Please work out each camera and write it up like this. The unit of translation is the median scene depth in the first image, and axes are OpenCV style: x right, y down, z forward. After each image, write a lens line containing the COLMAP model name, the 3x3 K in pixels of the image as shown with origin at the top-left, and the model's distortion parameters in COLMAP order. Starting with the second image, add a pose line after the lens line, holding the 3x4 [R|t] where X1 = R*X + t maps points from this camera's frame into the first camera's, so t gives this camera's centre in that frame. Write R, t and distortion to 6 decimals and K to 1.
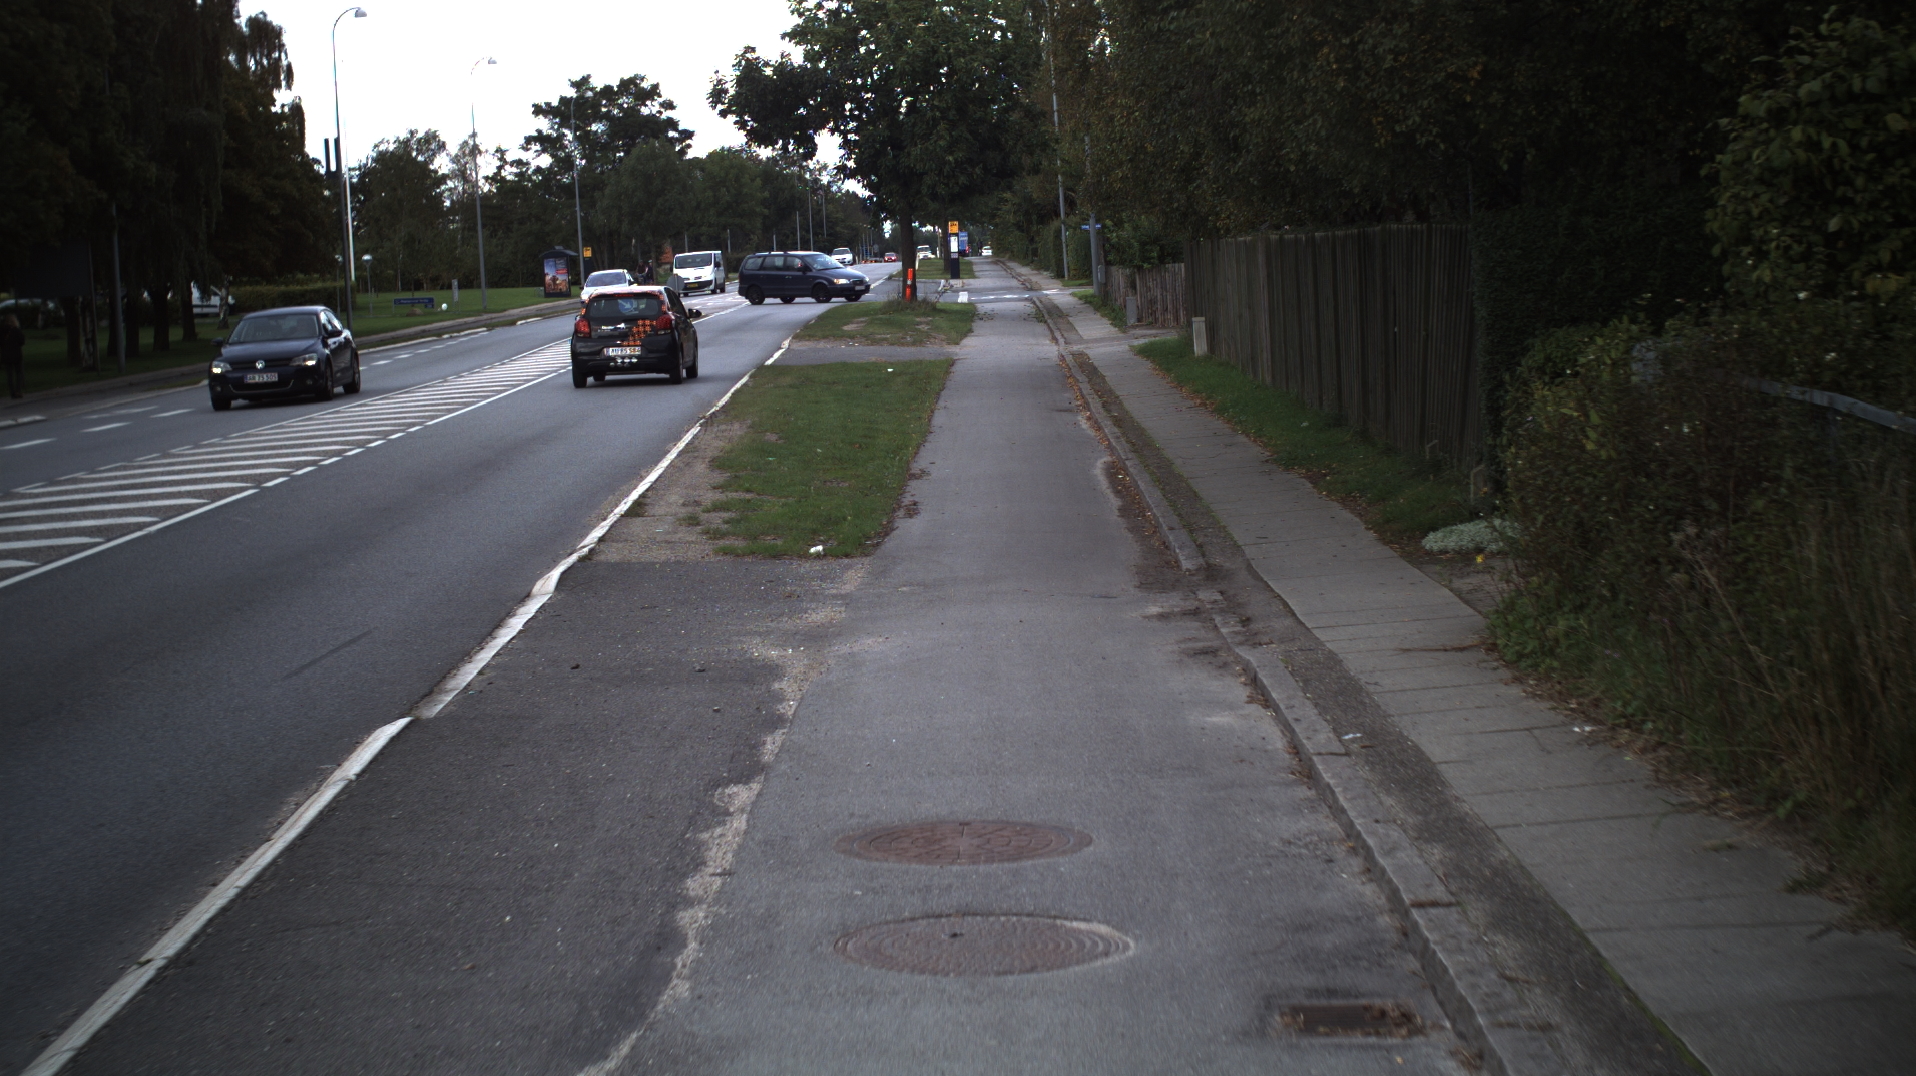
lens RADIAL K [[3519.7, 0, 958.0], [0, 3519.7, 538.0], [0, 0, 1]] dist [-0.291712, 0.170418]
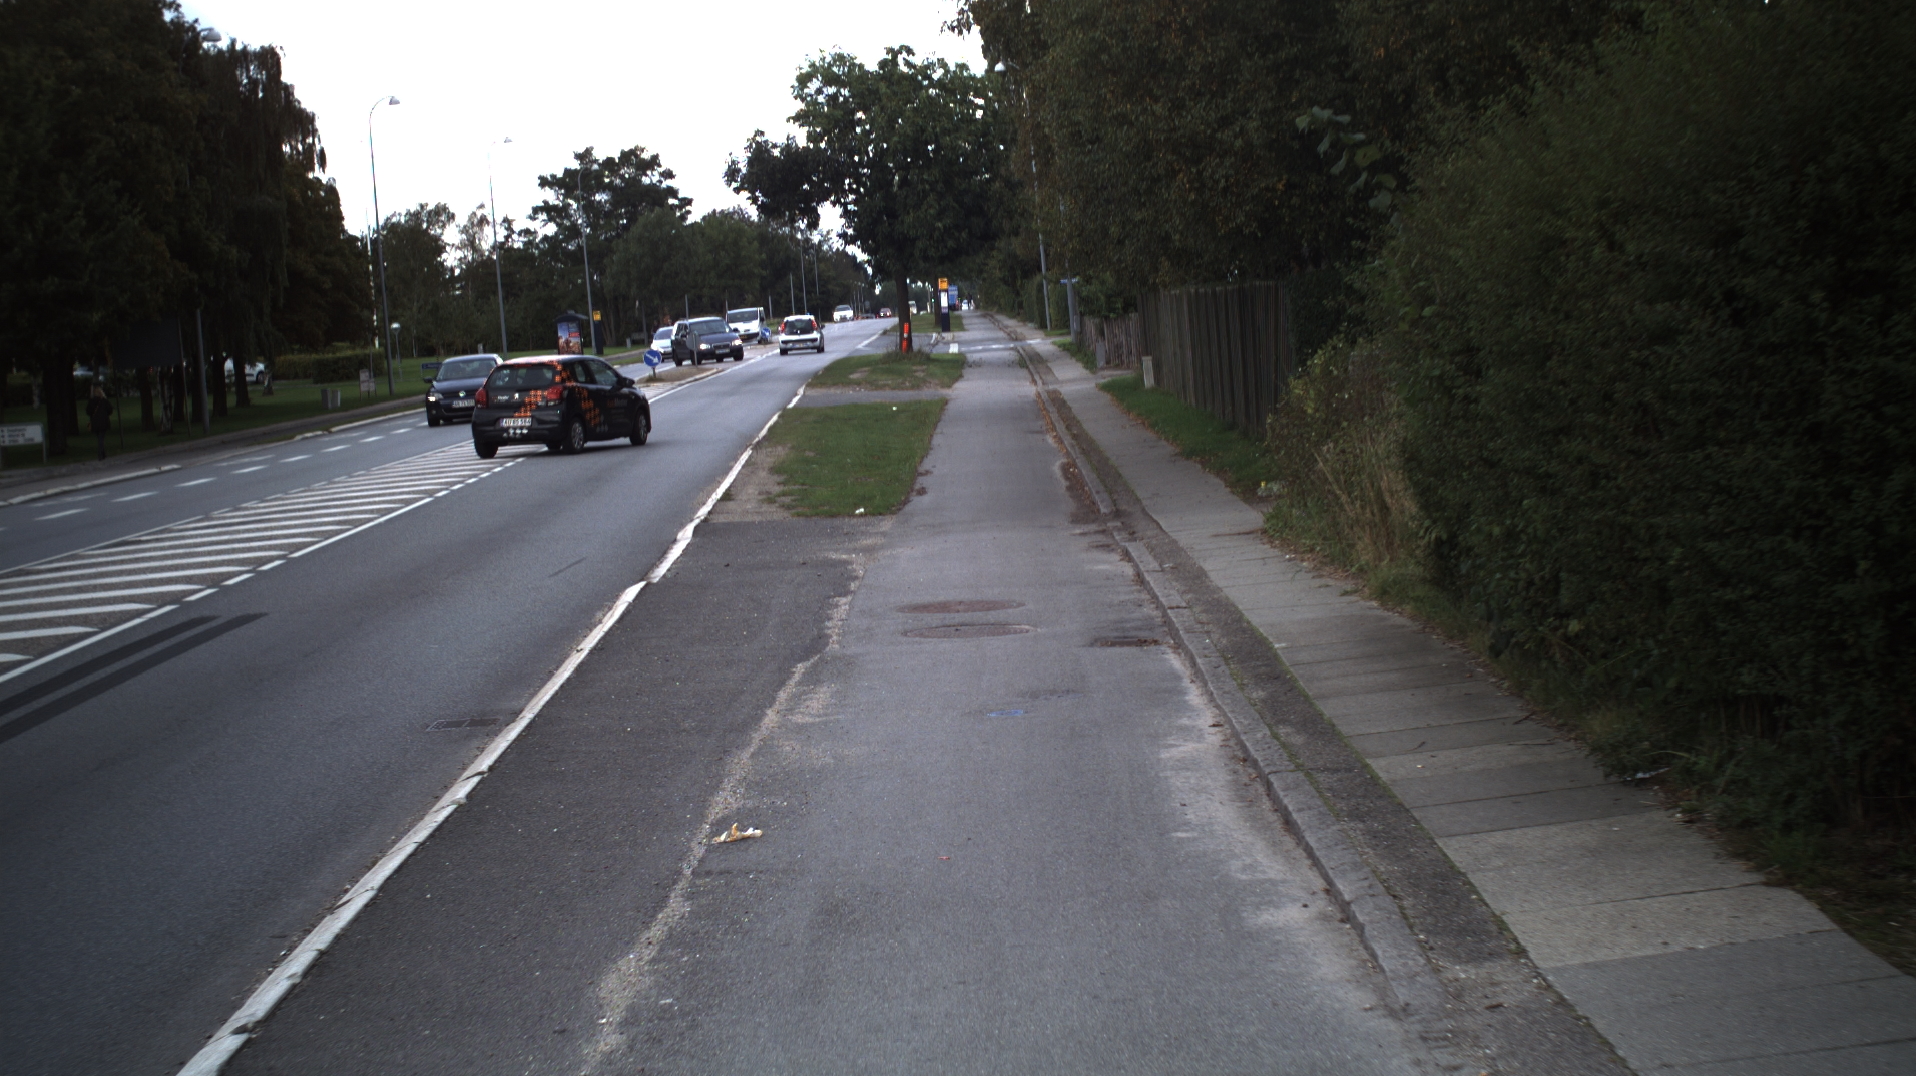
lens RADIAL K [[3519.7, 0, 958.0], [0, 3519.7, 538.0], [0, 0, 1]] dist [-0.291712, 0.170418]
pose [[0.999666, -0.025812, 0.001255, -0.000177], [0.025828, 0.999549, -0.015320, 0.009979], [-0.000859, 0.015347, 0.999882, -0.128289]]
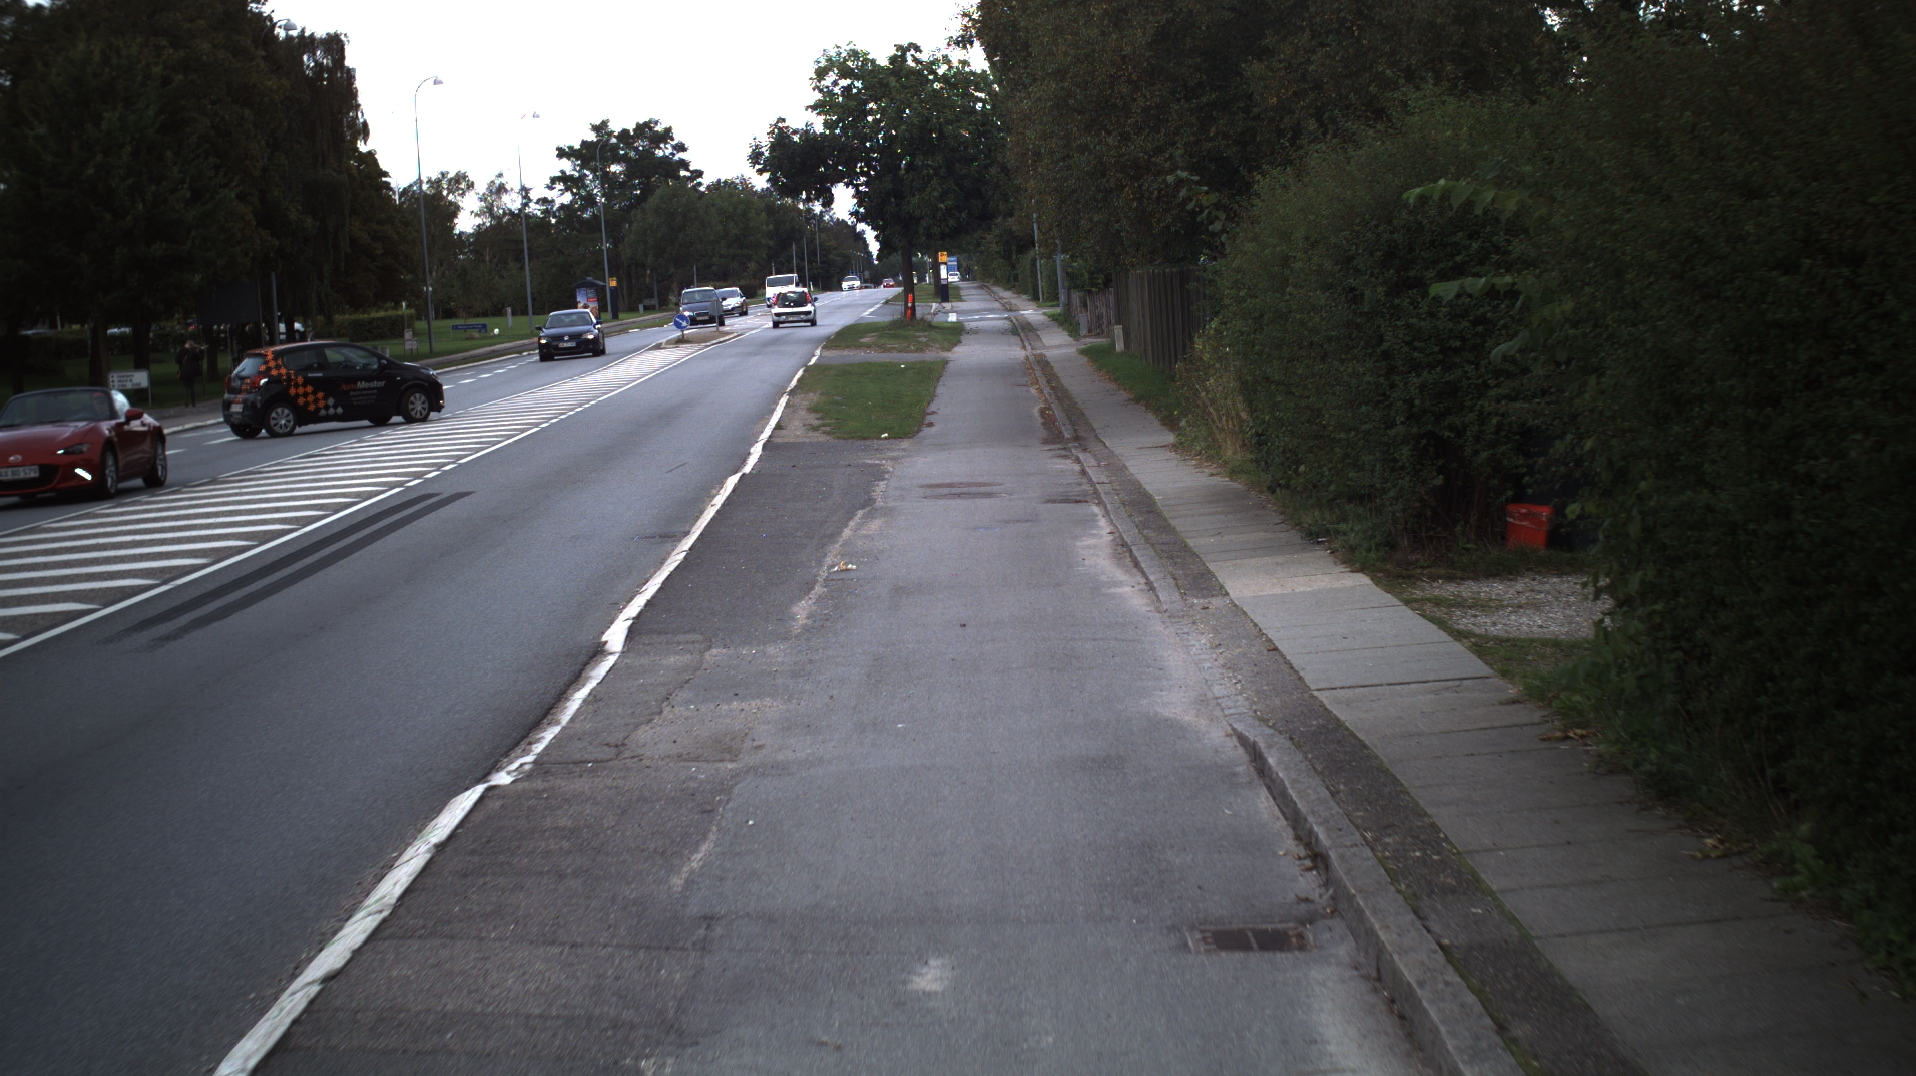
lens RADIAL K [[3519.7, 0, 958.0], [0, 3519.7, 538.0], [0, 0, 1]] dist [-0.291712, 0.170418]
pose [[0.999931, -0.011362, 0.002879, -0.001314], [0.011382, 0.999911, -0.006914, 0.019455], [-0.002800, 0.006946, 0.999972, -0.255355]]
